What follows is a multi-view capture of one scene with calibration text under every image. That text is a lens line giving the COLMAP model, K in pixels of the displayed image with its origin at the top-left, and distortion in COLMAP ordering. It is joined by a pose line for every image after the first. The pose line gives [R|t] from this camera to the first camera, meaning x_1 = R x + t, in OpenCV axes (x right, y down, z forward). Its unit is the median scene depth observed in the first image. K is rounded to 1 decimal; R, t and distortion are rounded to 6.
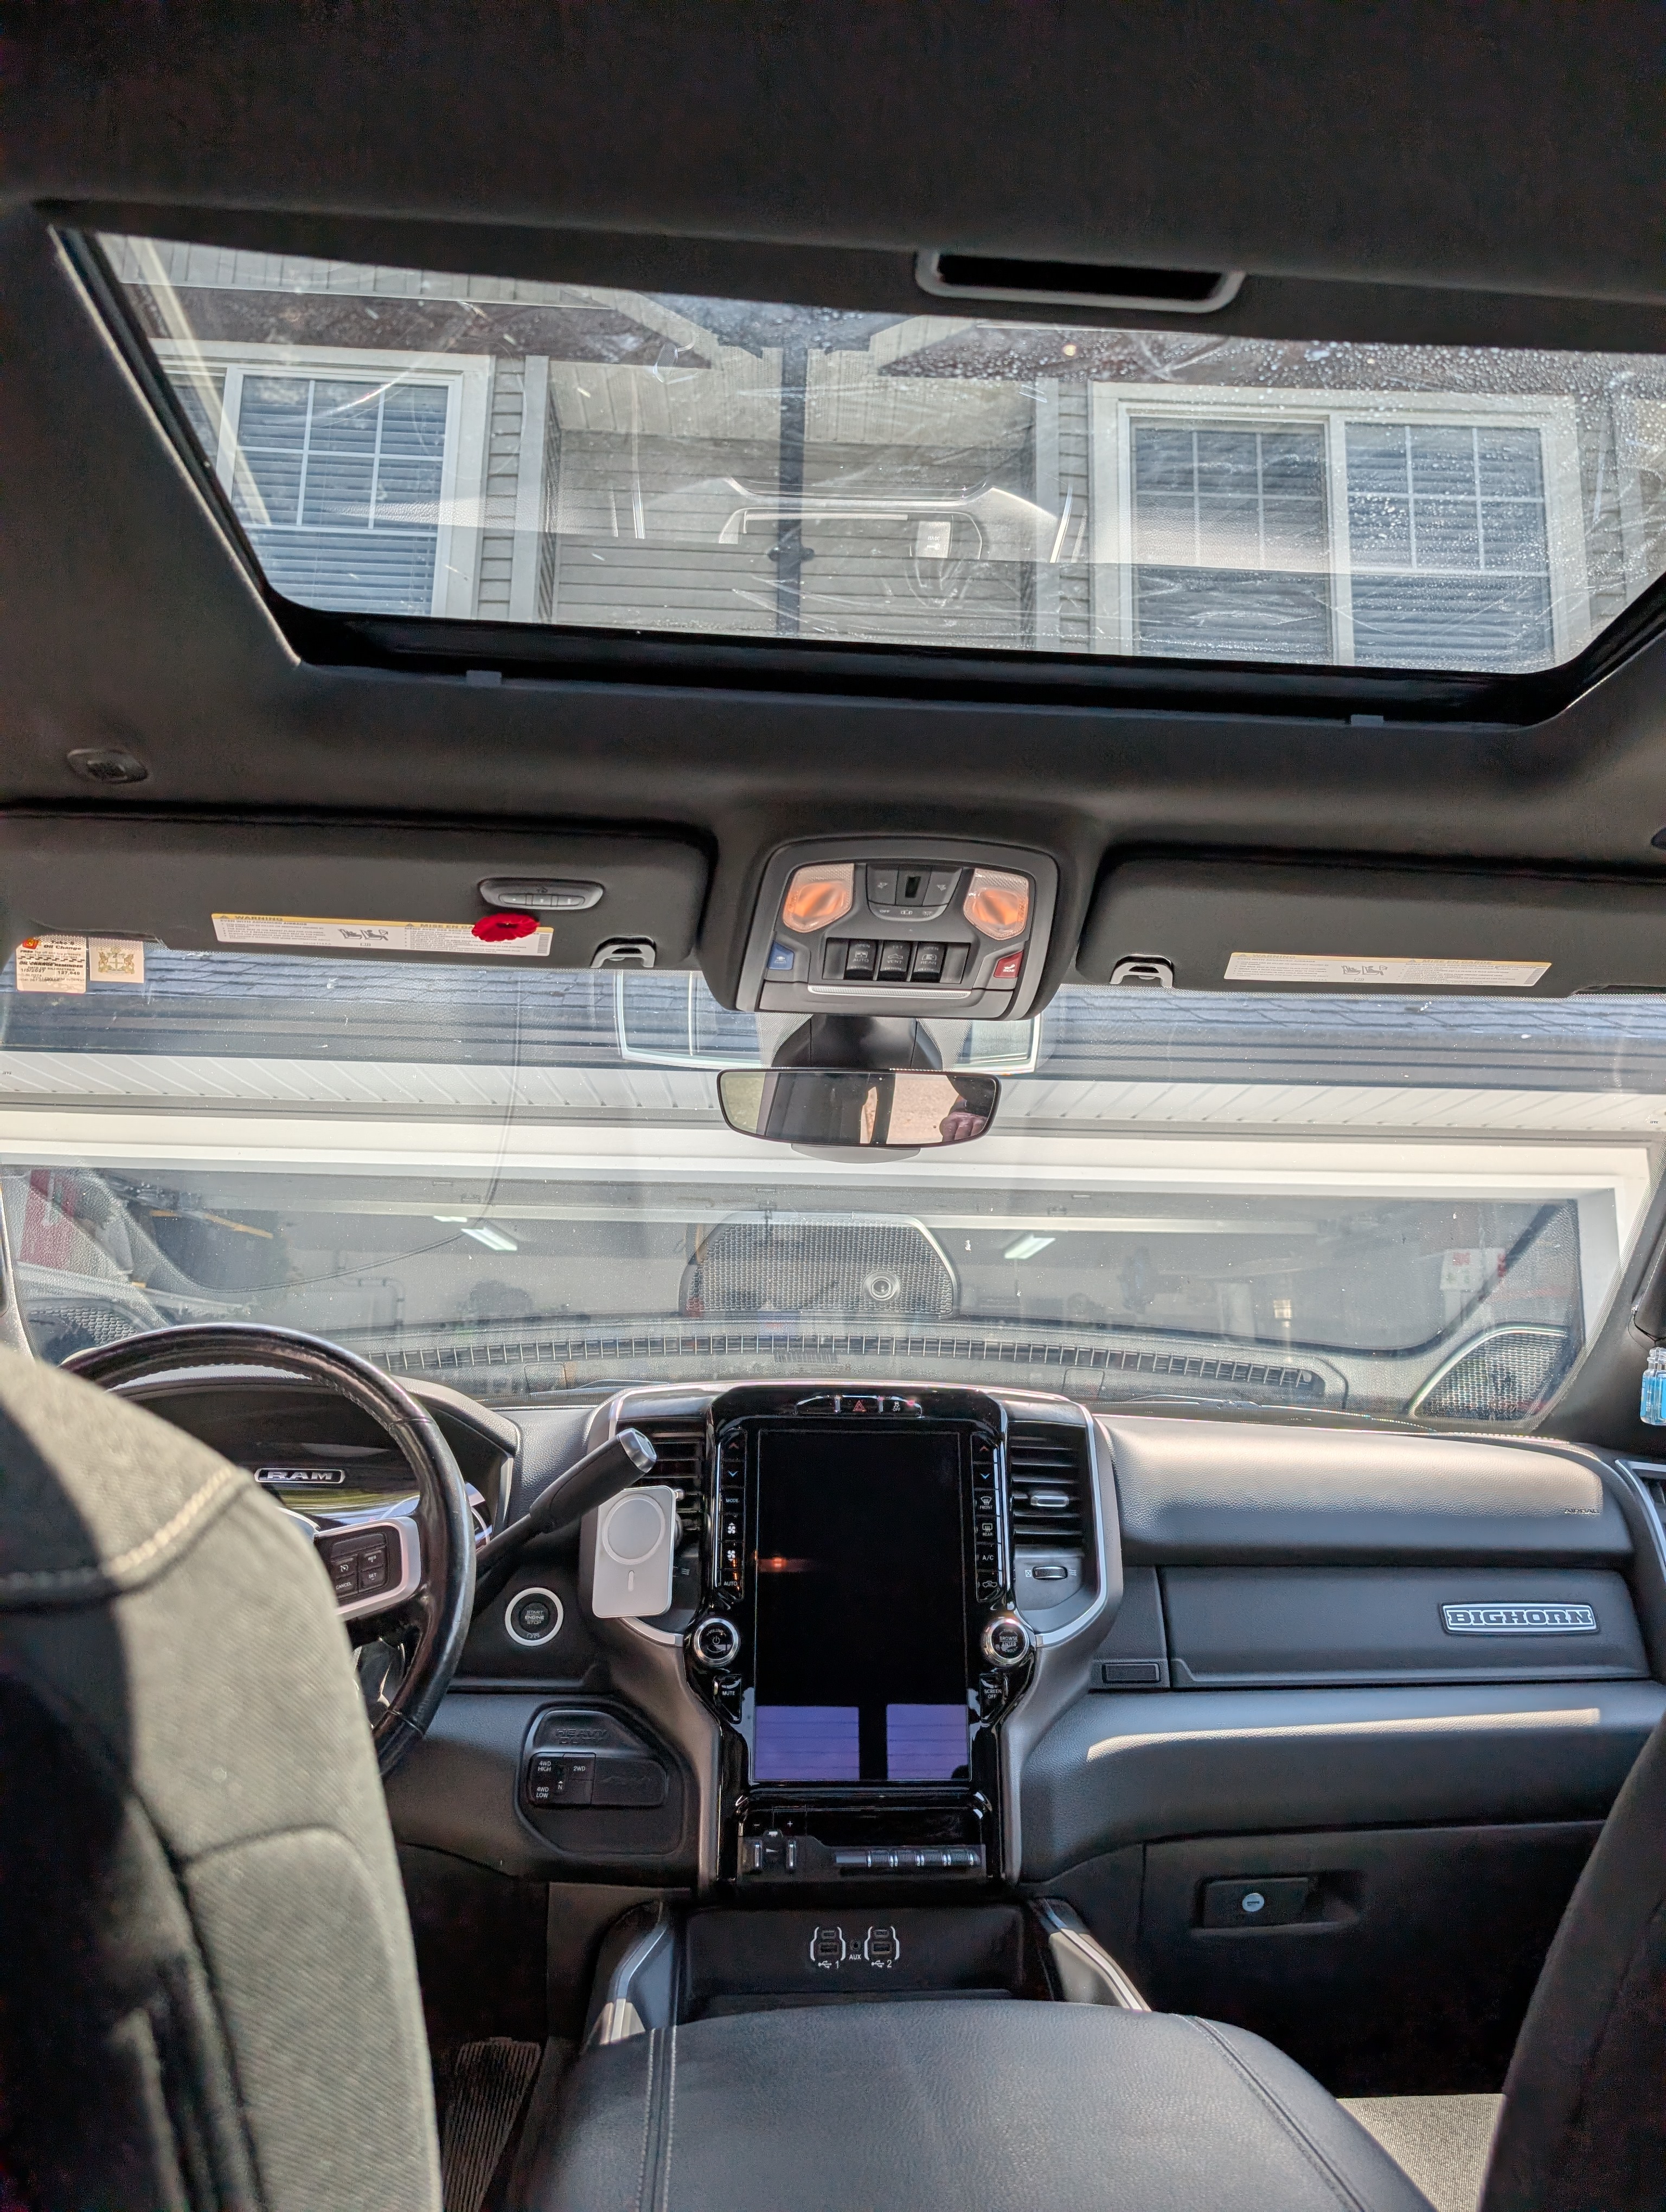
lens RADIAL K [[1590.1, 0, 820.1], [0, 1590.1, 1115.3], [0, 0, 1]] dist [0.026881, -0.030788]
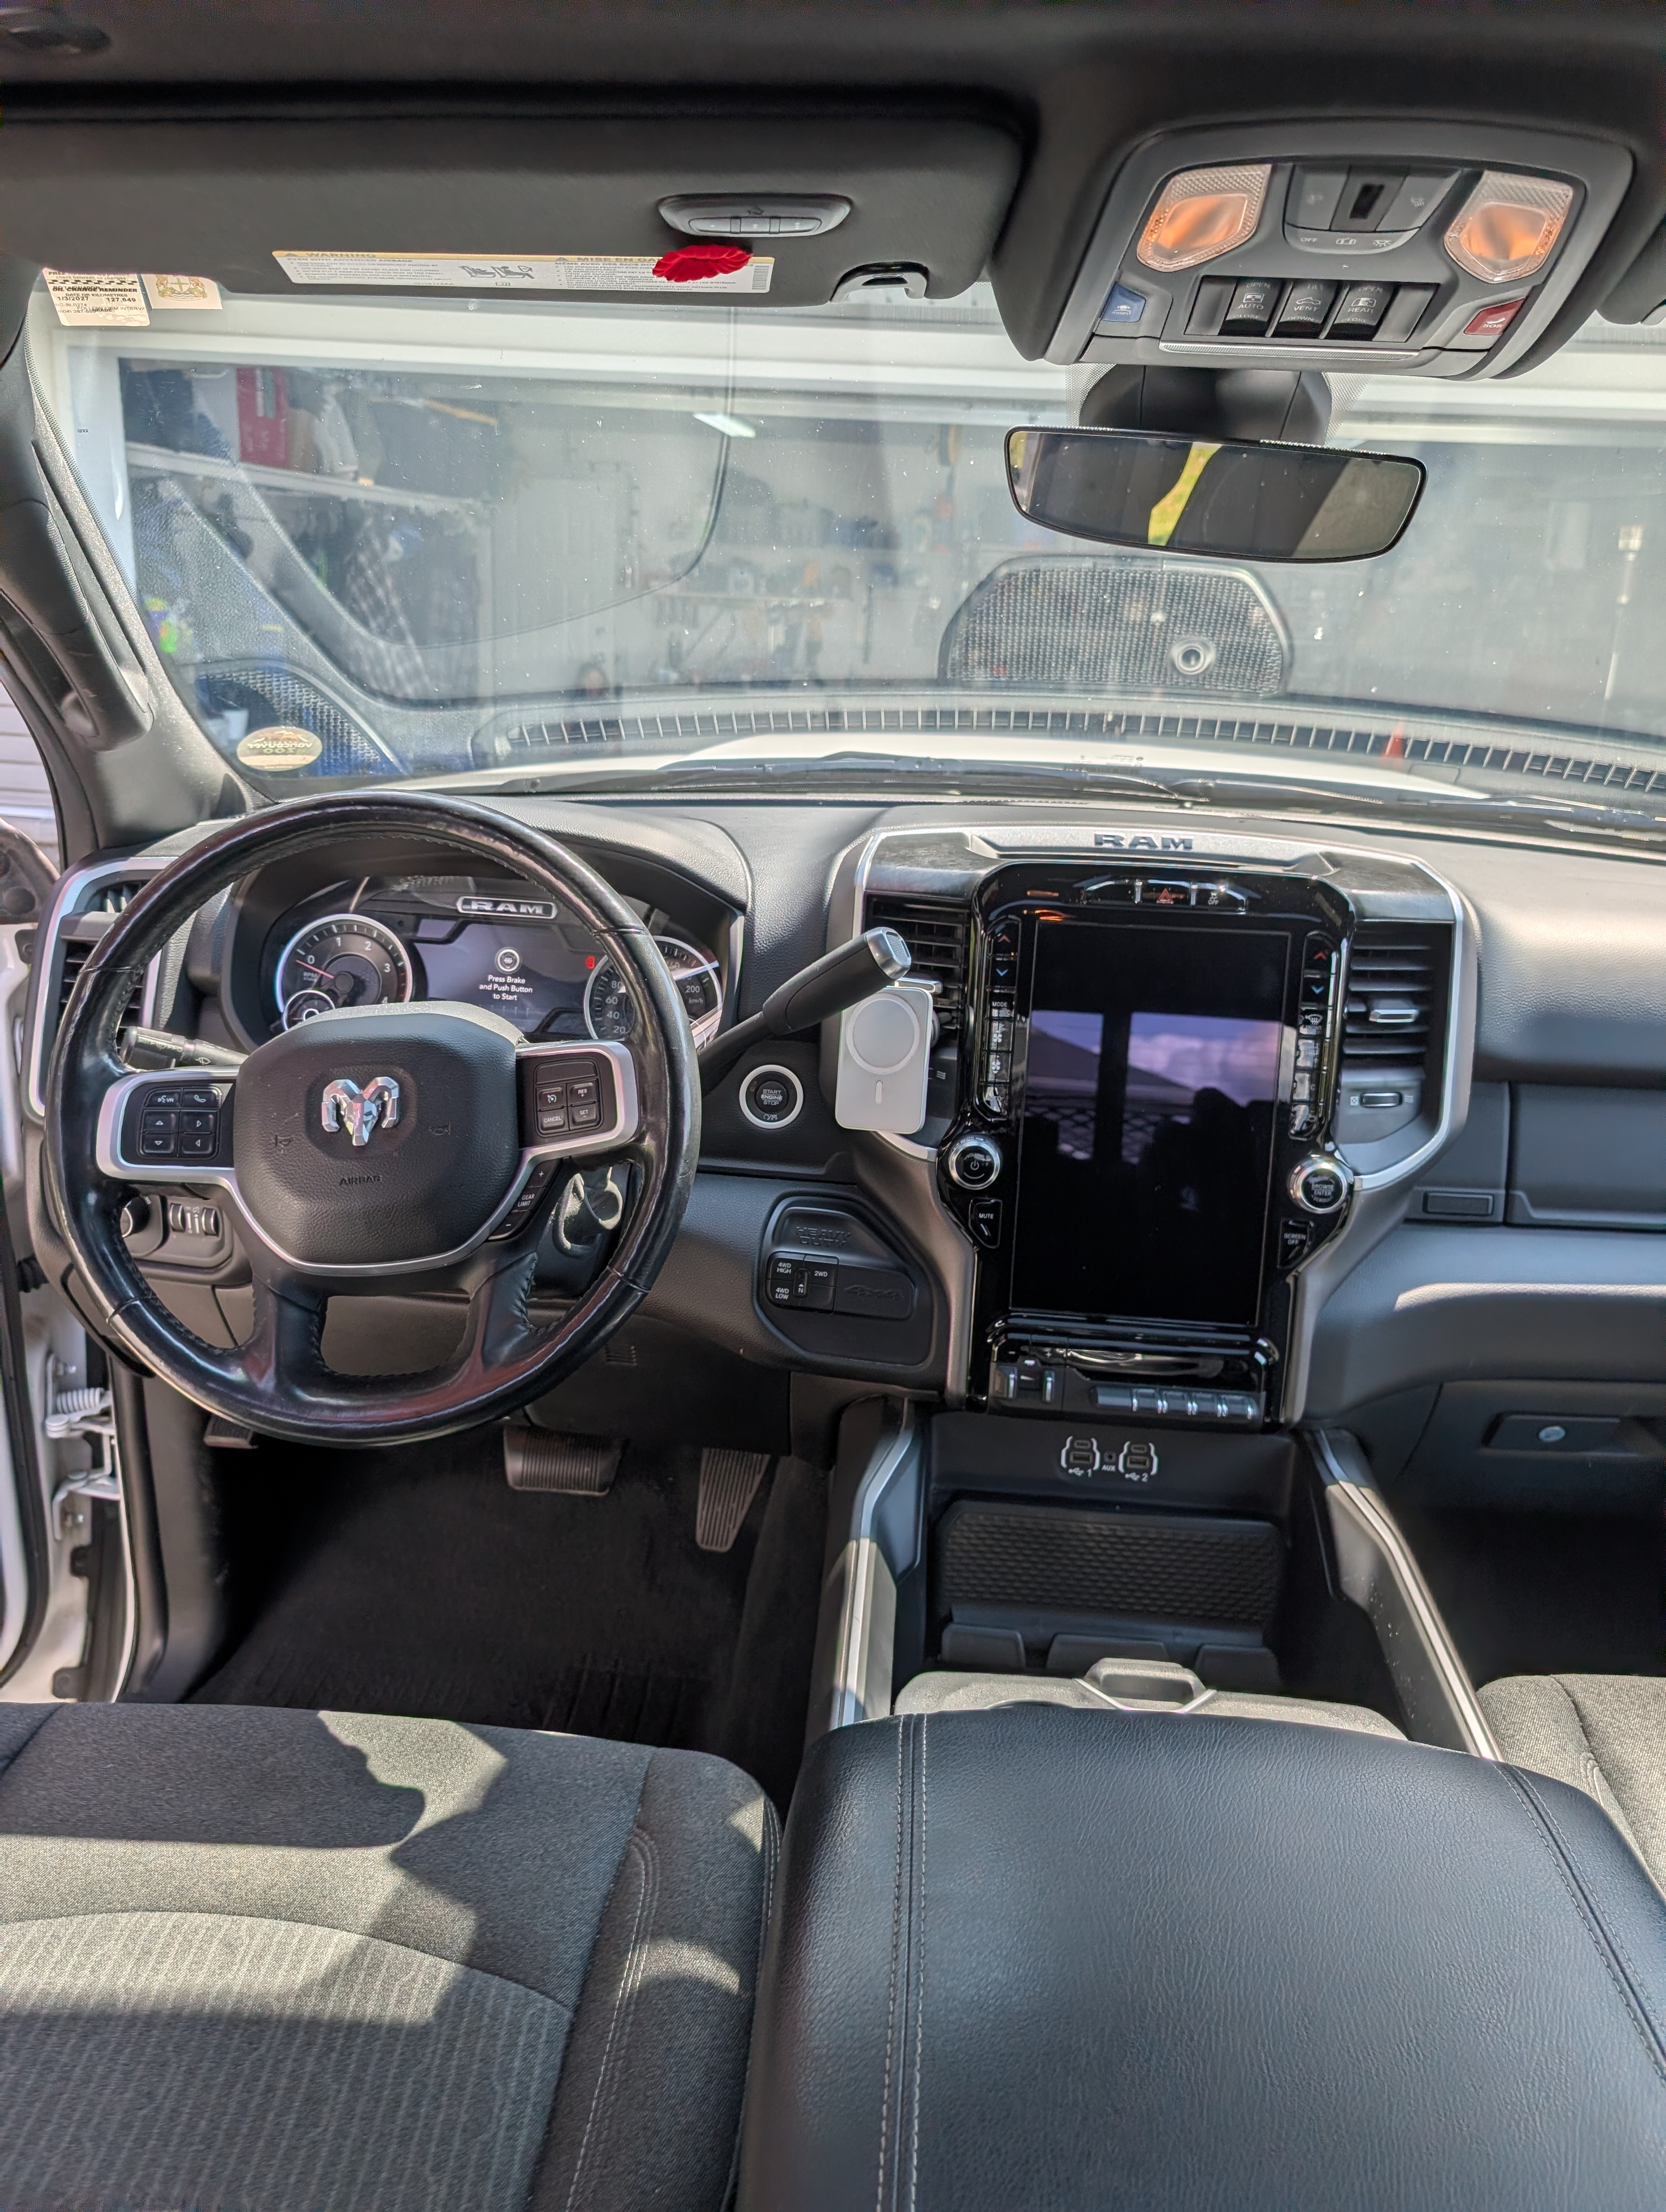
lens RADIAL K [[1590.1, 0, 820.1], [0, 1590.1, 1115.3], [0, 0, 1]] dist [0.026881, -0.030788]
pose [[0.988541, 0.068022, -0.134757, -0.033723], [0.004487, 0.879079, 0.476654, -0.108938], [0.150885, -0.471797, 0.868701, 0.243784]]
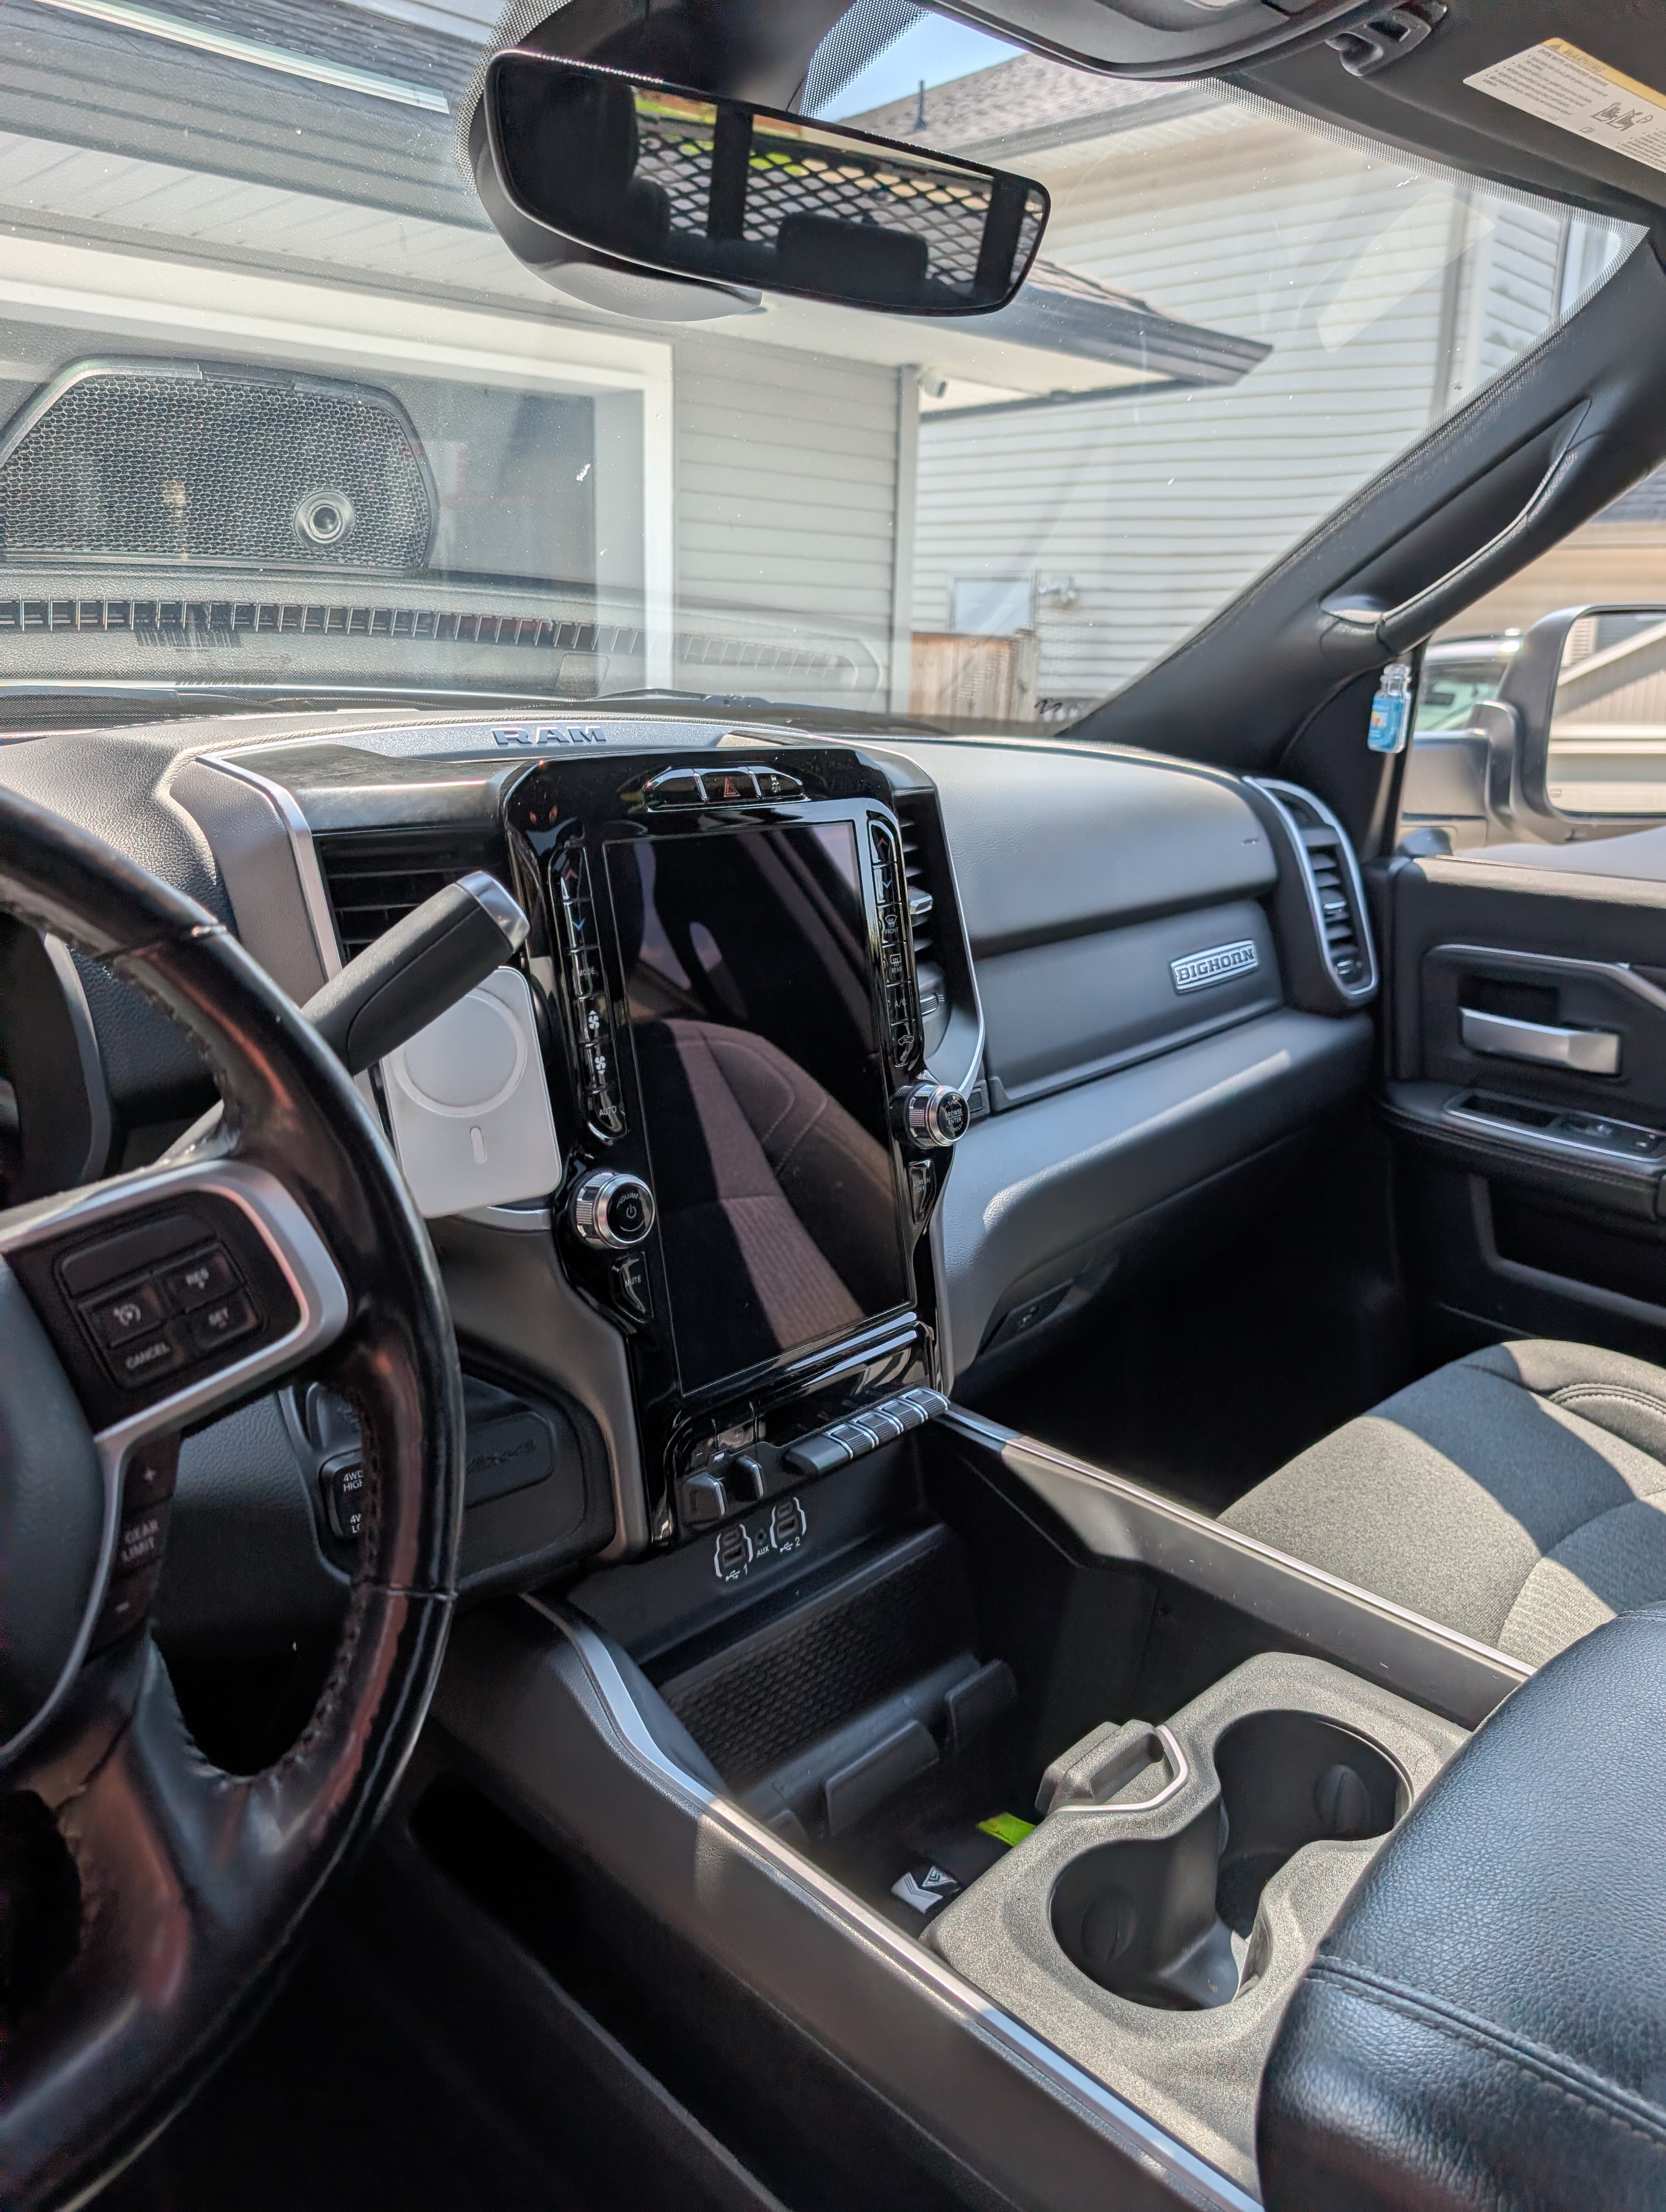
lens RADIAL K [[1615.9, 0, 833.0], [0, 1615.9, 1106.0], [0, 0, 1]] dist [0.001818, -0.008252]
pose [[0.738945, -0.184398, 0.648041, -0.384137], [-0.141051, 0.898170, 0.416408, 0.035927], [-0.658836, -0.399110, 0.637689, 0.581823]]
